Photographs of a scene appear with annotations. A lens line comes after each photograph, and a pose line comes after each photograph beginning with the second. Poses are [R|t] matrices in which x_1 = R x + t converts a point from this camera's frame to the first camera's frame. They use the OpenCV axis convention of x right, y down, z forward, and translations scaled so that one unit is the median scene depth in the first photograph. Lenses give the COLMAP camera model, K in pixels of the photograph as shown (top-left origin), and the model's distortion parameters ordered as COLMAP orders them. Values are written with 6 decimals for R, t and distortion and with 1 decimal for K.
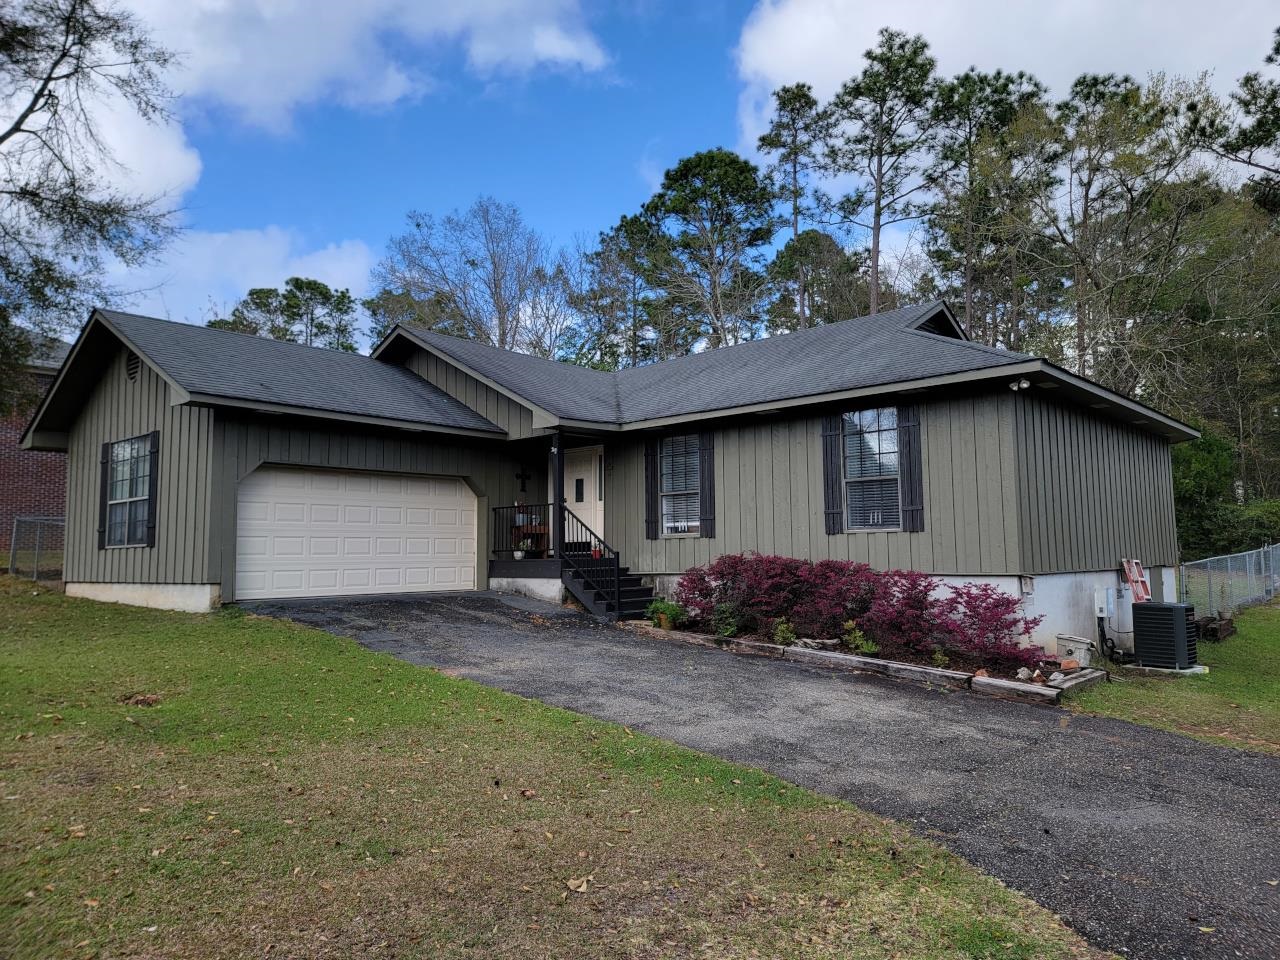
lens RADIAL K [[890.7, 0, 656.4], [0, 890.7, 475.4], [0, 0, 1]] dist [0.047883, -0.008242]
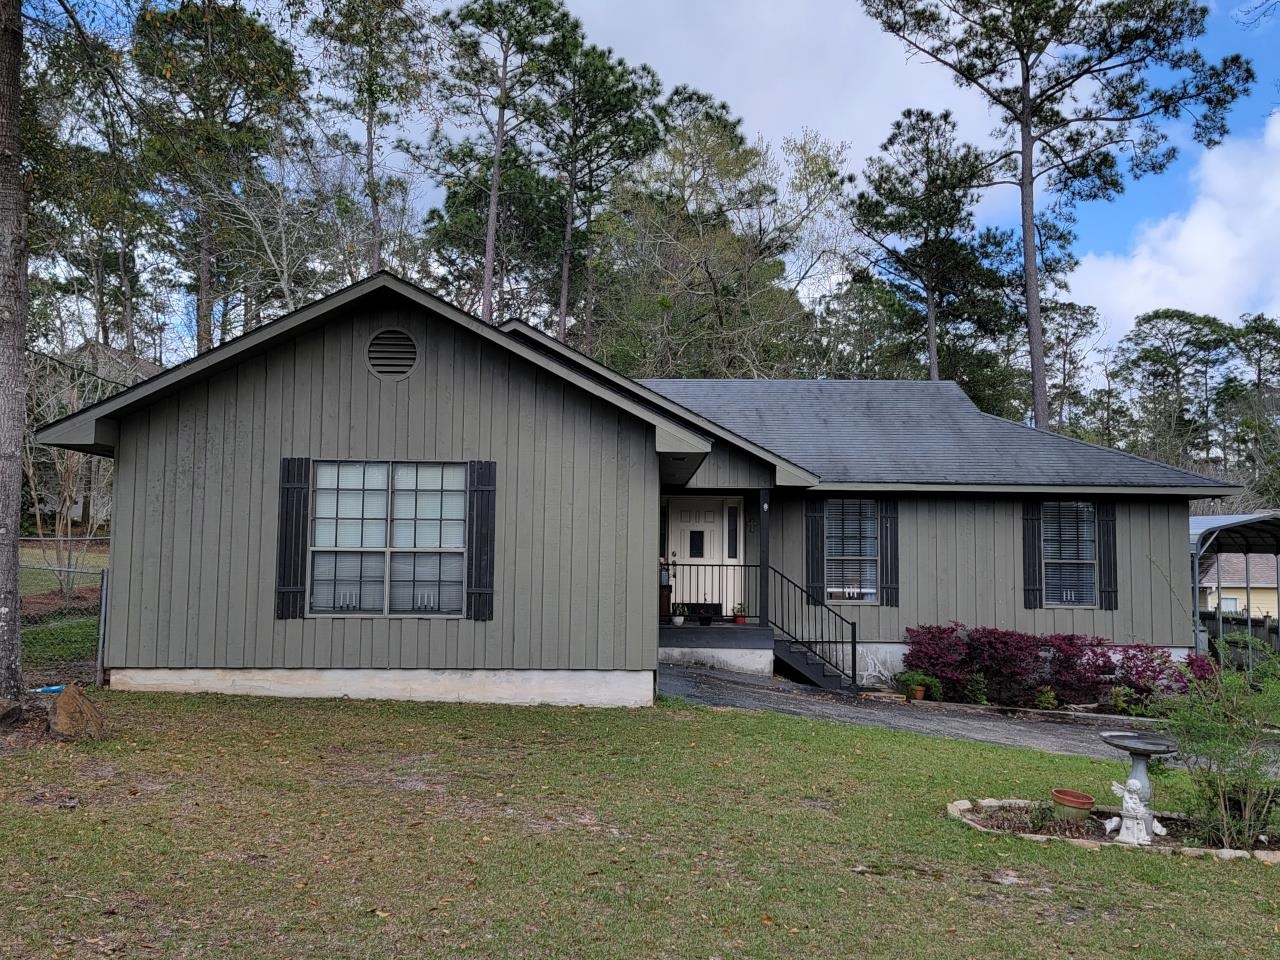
lens RADIAL K [[1213.0, 0, 640.0], [0, 1213.0, 480.0], [0, 0, 1]] dist [0.085319, -0.008635]
pose [[0.738959, 0.069731, 0.670132, -0.544893], [-0.082348, 0.996520, -0.012889, -0.015211], [-0.668699, -0.045659, 0.742130, 0.089875]]
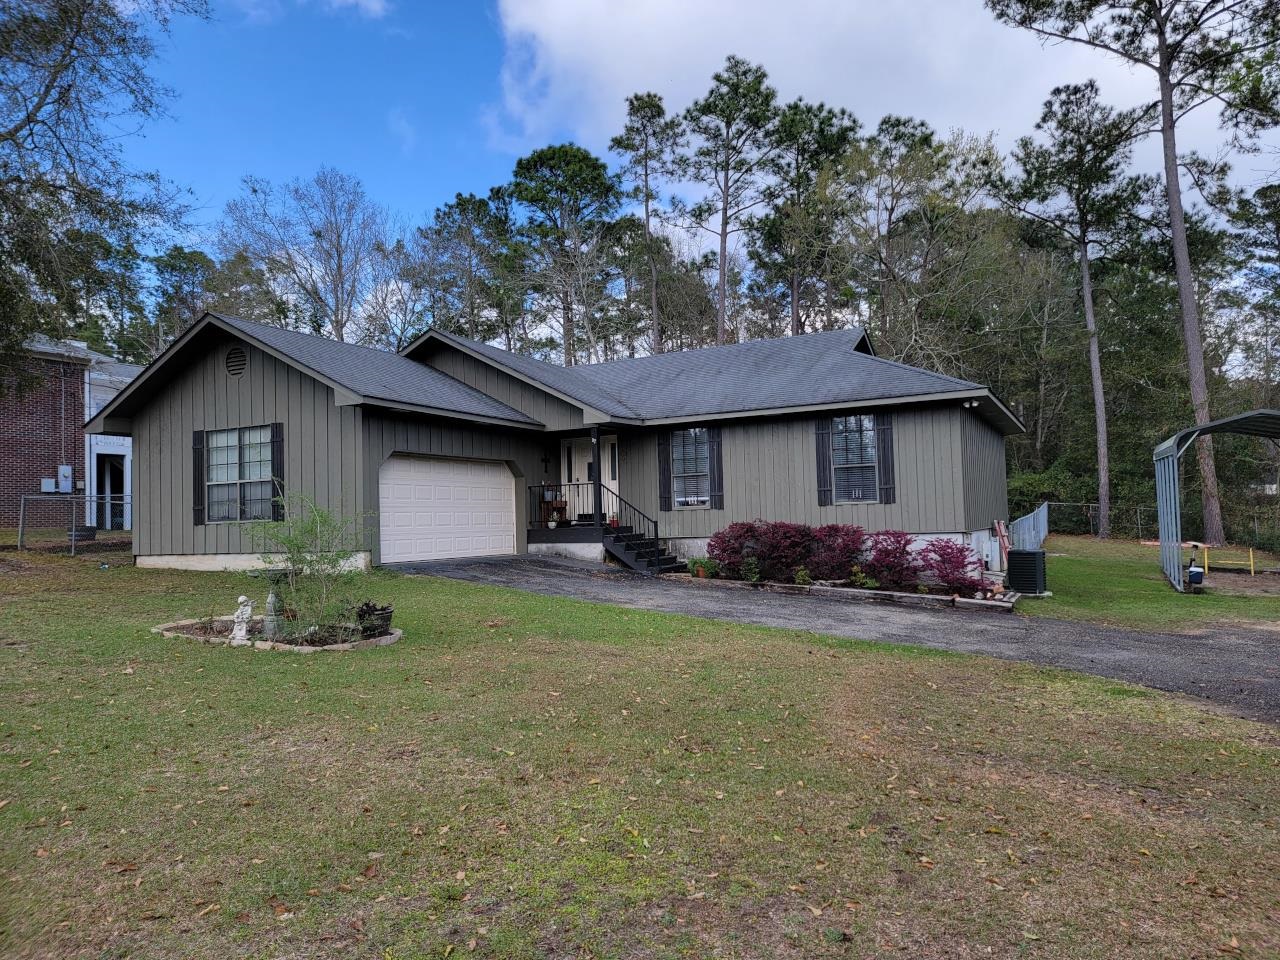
lens RADIAL K [[889.1, 0, 640.0], [0, 889.1, 480.0], [0, 0, 1]] dist [0.060621, -0.003958]
pose [[0.970206, -0.003540, 0.242254, -0.185835], [-0.005994, 0.999236, 0.038607, -0.011245], [-0.242206, -0.038909, 0.969444, -0.118158]]
